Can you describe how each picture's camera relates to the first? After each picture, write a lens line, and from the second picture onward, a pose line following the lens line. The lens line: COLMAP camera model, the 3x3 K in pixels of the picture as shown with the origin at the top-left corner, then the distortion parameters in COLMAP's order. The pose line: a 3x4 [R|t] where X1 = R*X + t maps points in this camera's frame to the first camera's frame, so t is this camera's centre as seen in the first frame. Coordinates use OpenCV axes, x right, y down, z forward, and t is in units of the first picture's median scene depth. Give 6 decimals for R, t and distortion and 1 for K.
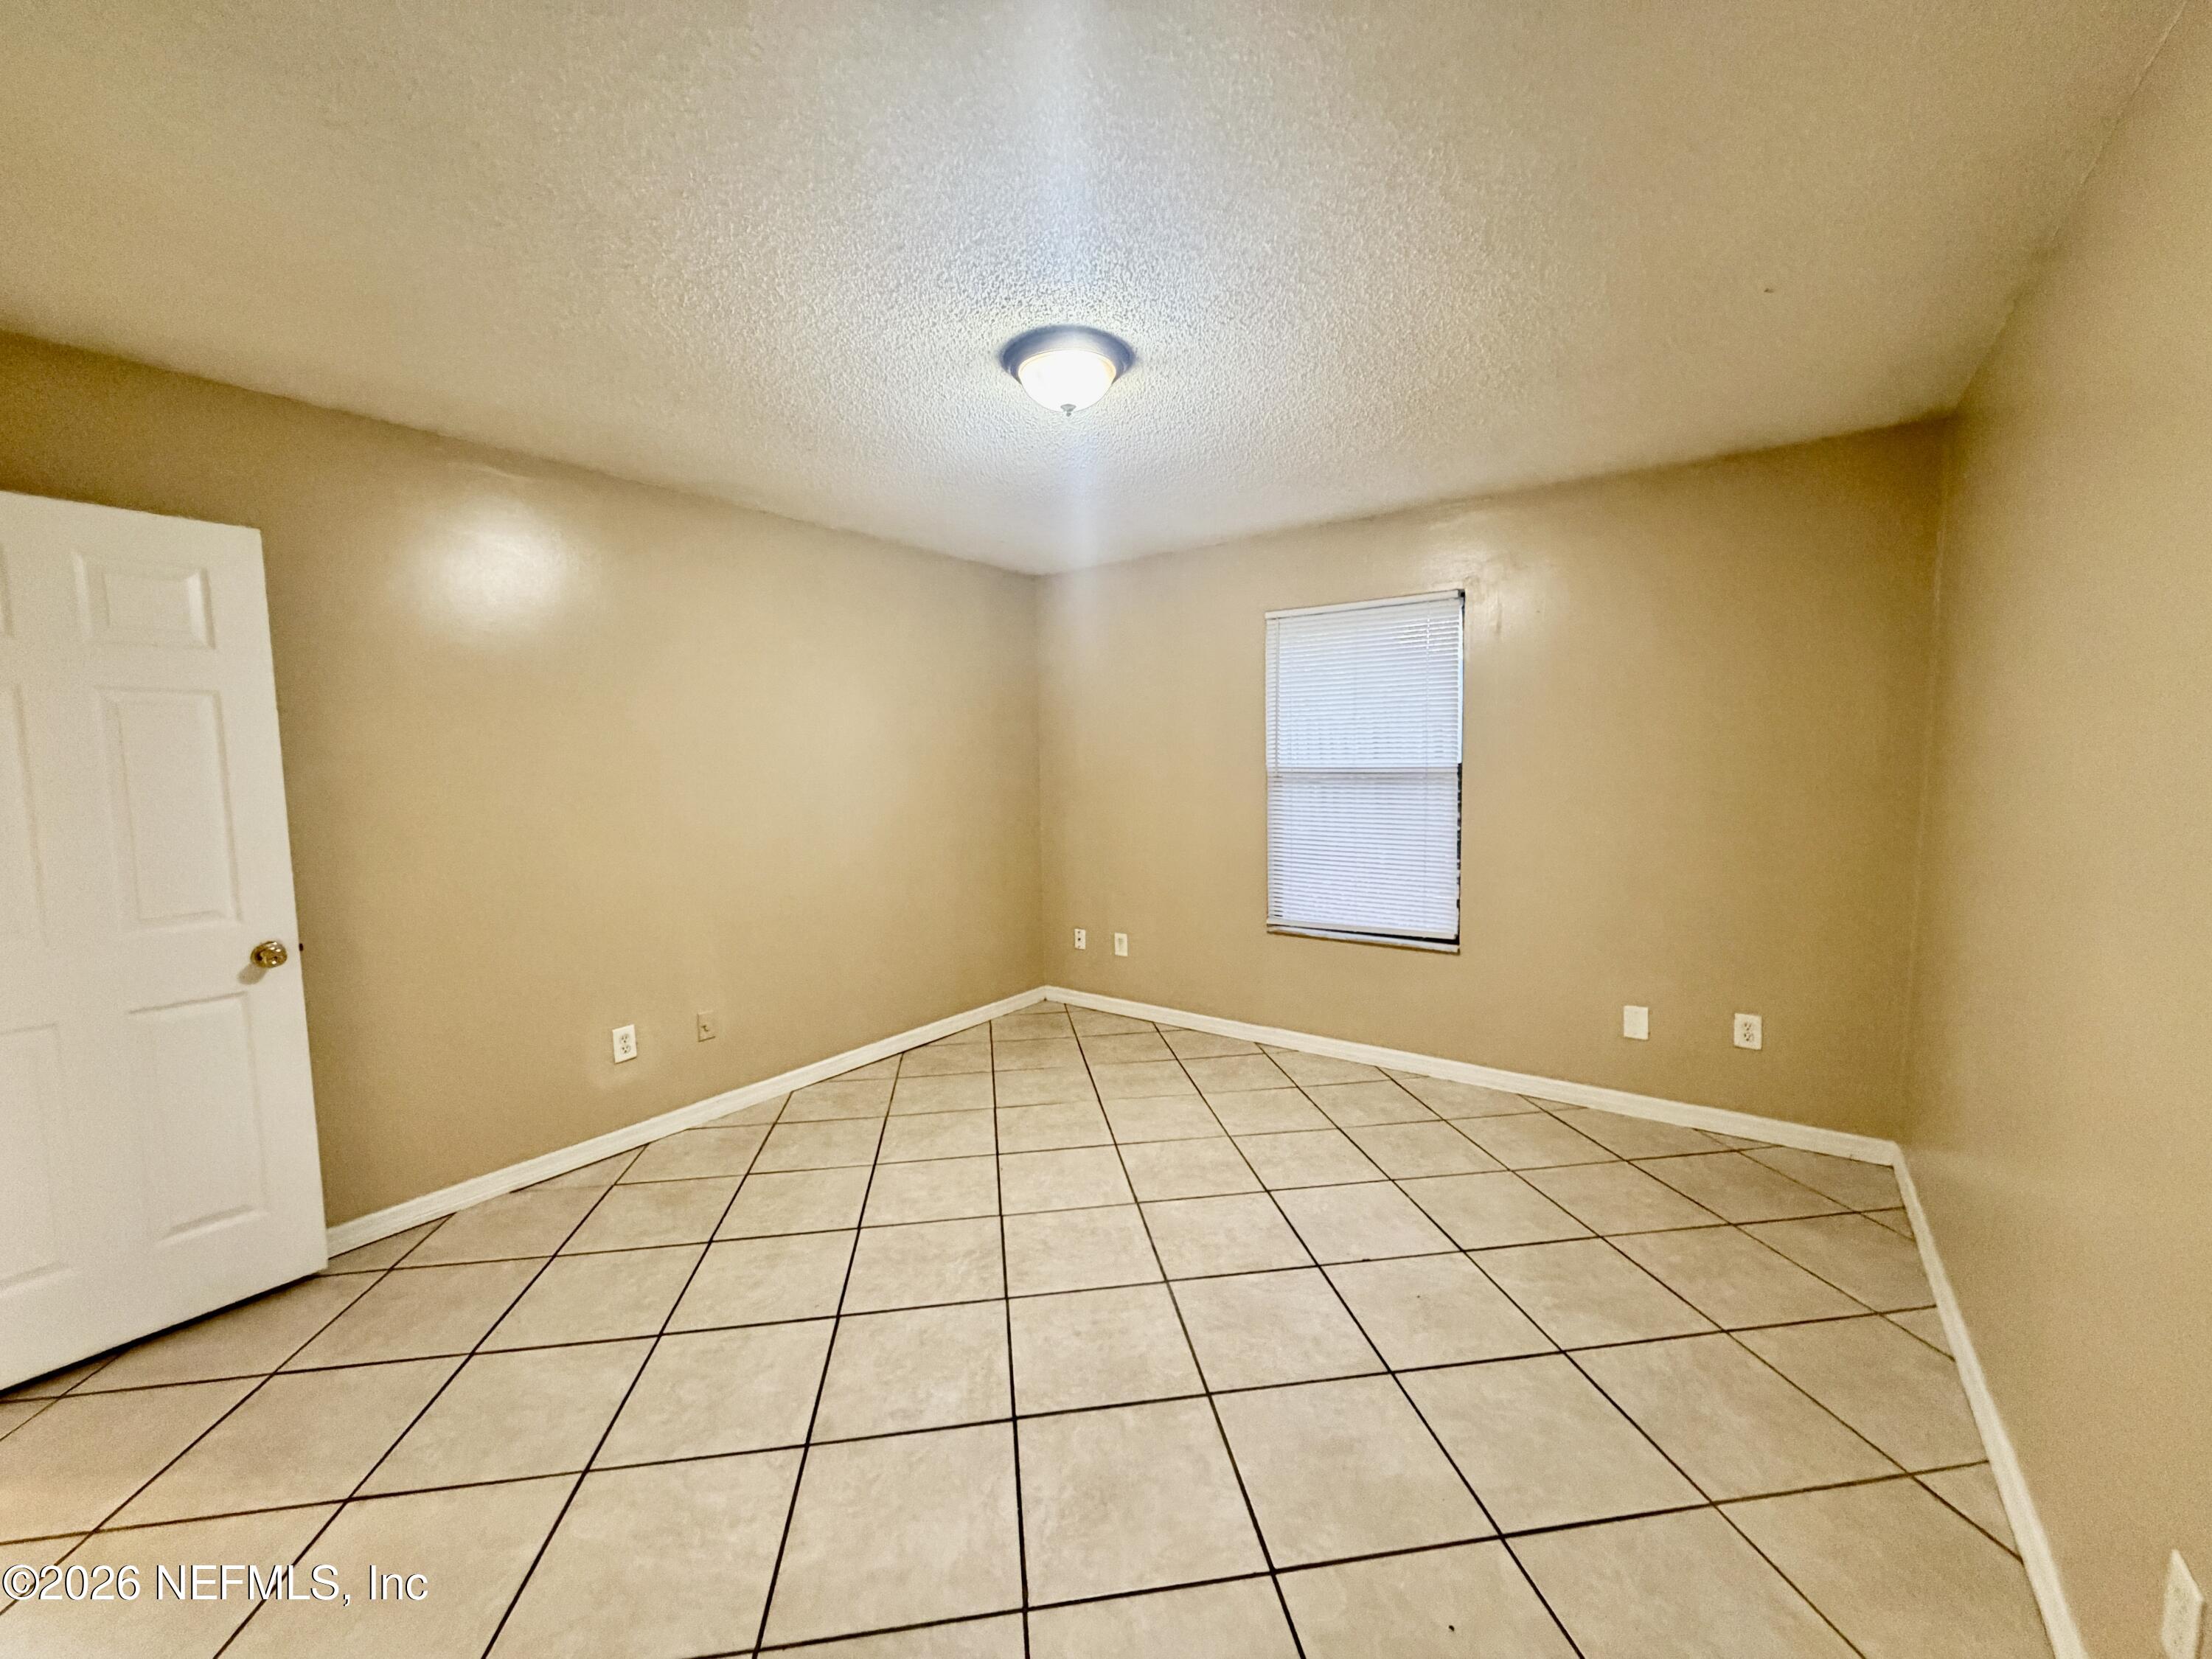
lens RADIAL K [[881.9, 0, 1111.2], [0, 881.9, 841.2], [0, 0, 1]] dist [0.008094, -0.001516]
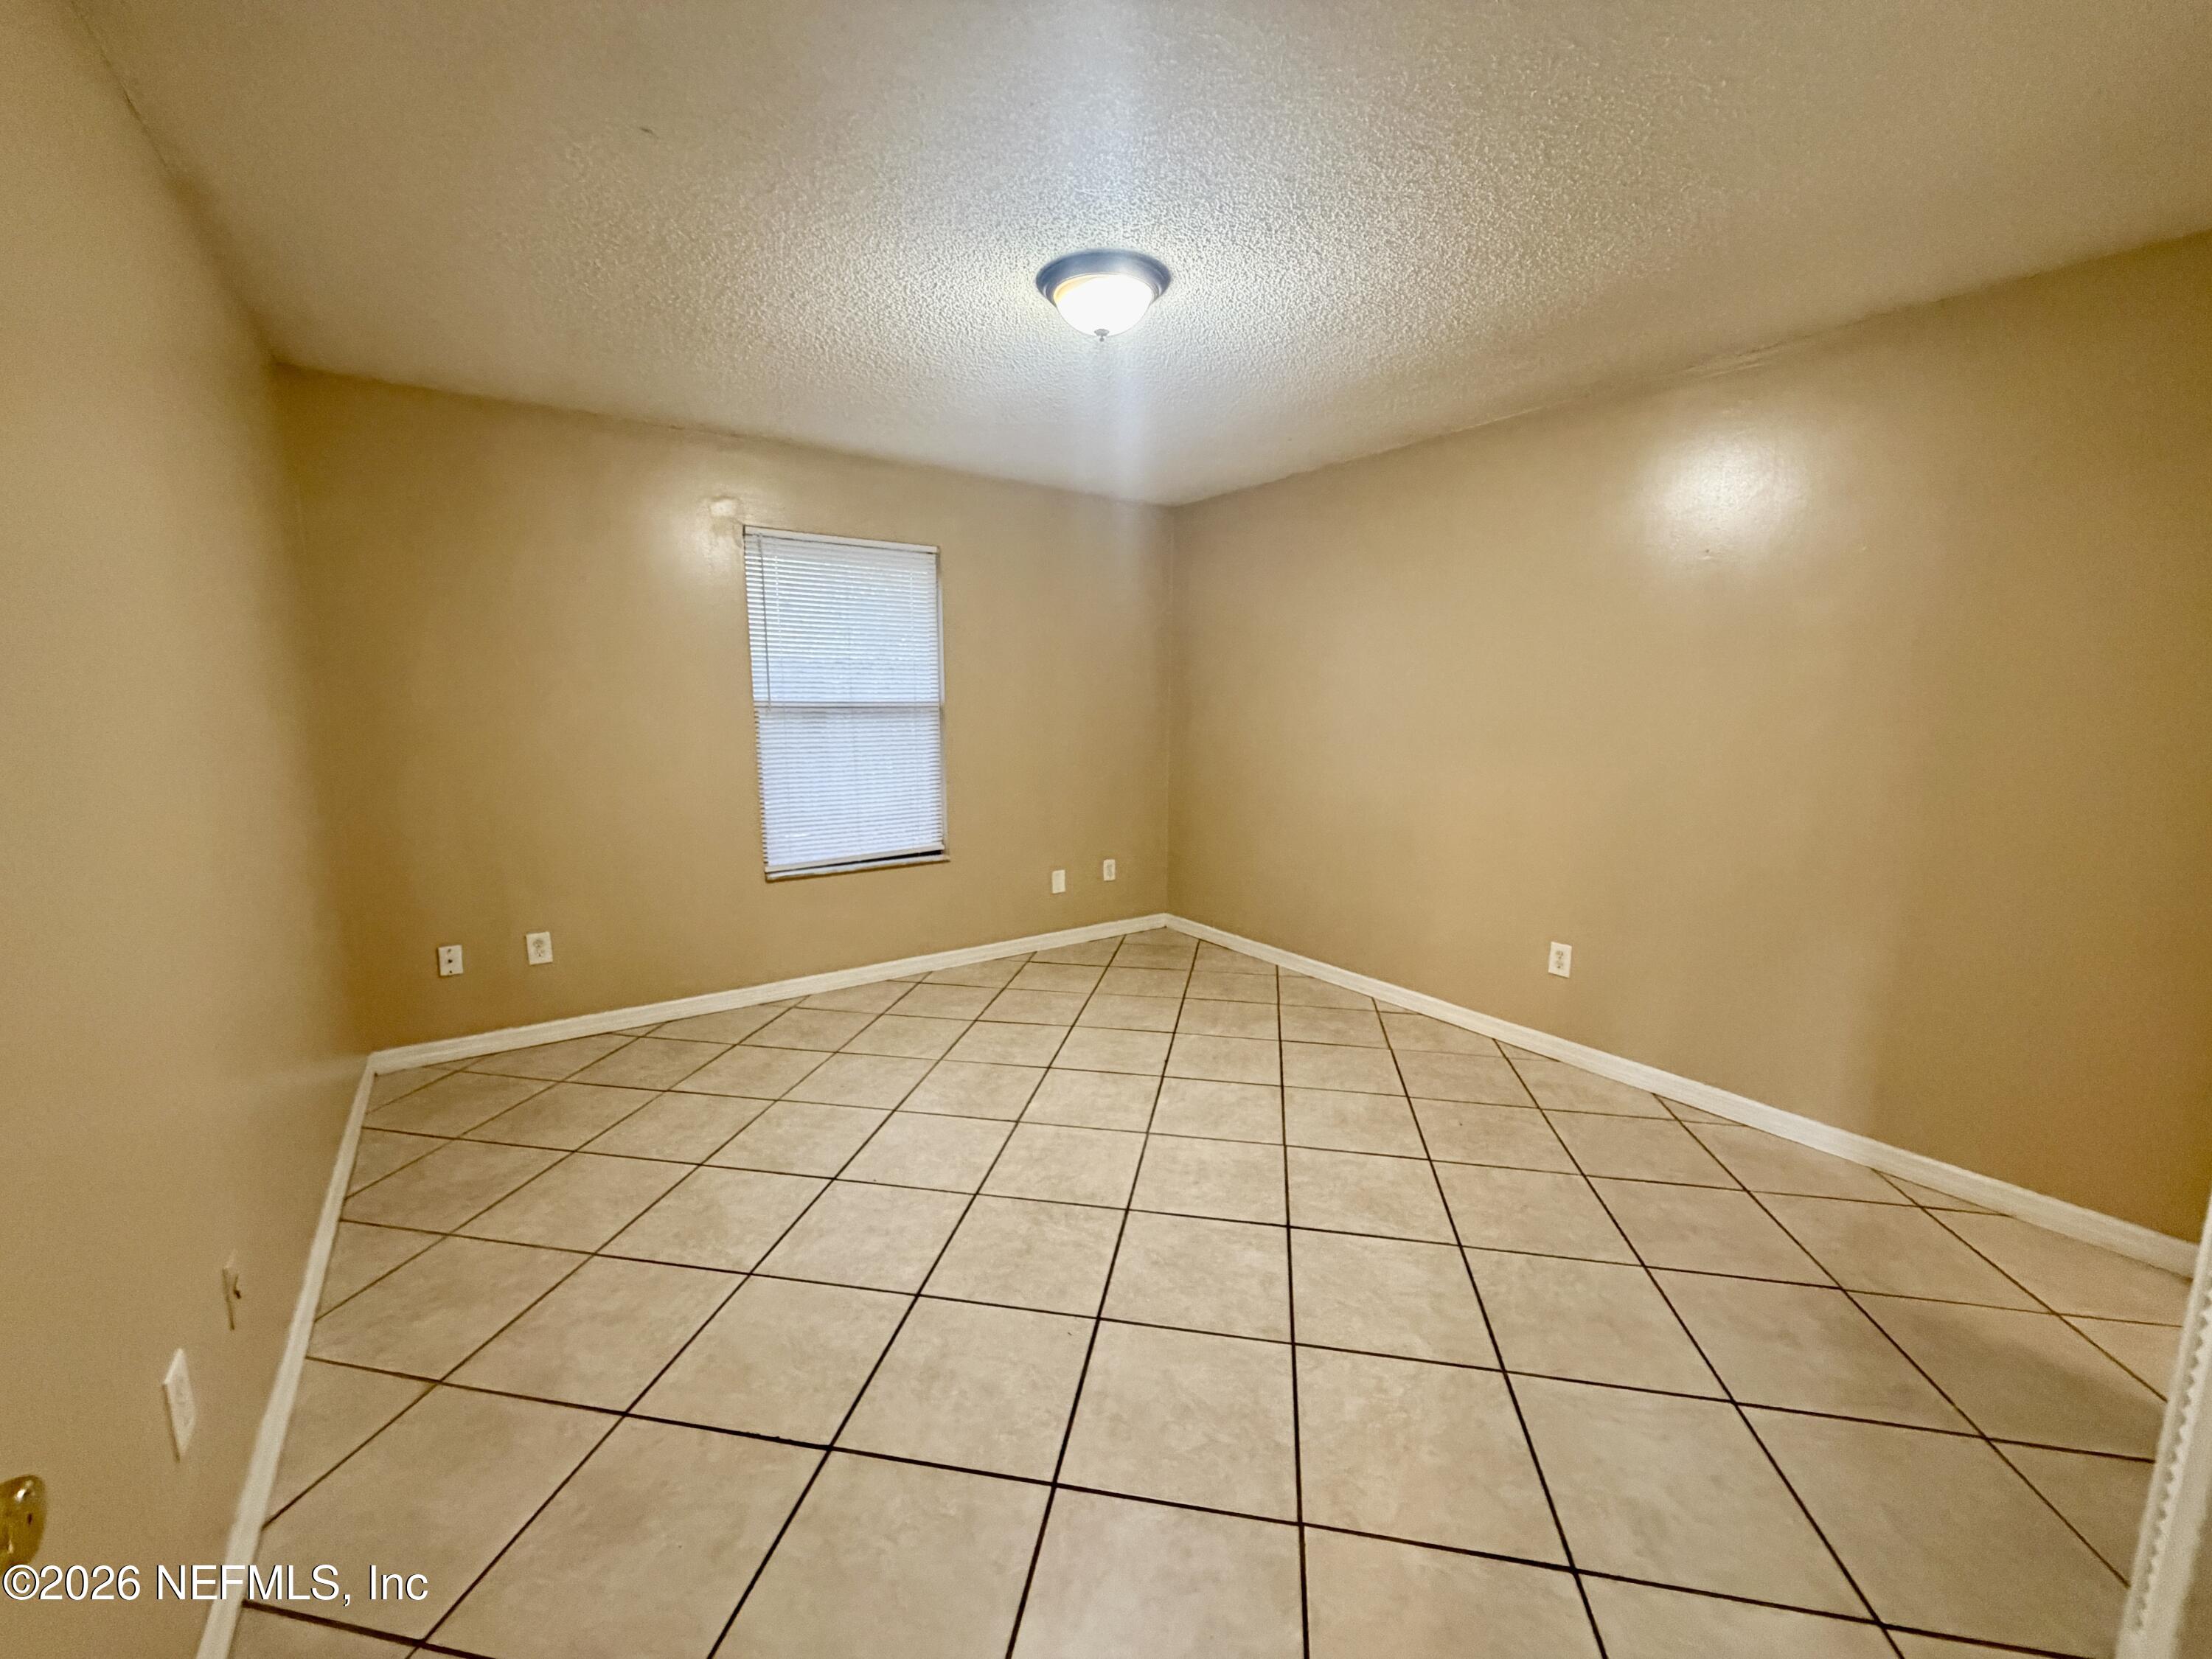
lens RADIAL K [[881.9, 0, 1096.2], [0, 881.9, 830.4], [0, 0, 1]] dist [0.008094, -0.001516]
pose [[0.326110, -0.128843, 0.936510, -0.661962], [0.081086, 0.990830, 0.108080, -0.025627], [-0.941848, 0.040692, 0.333567, 0.424321]]
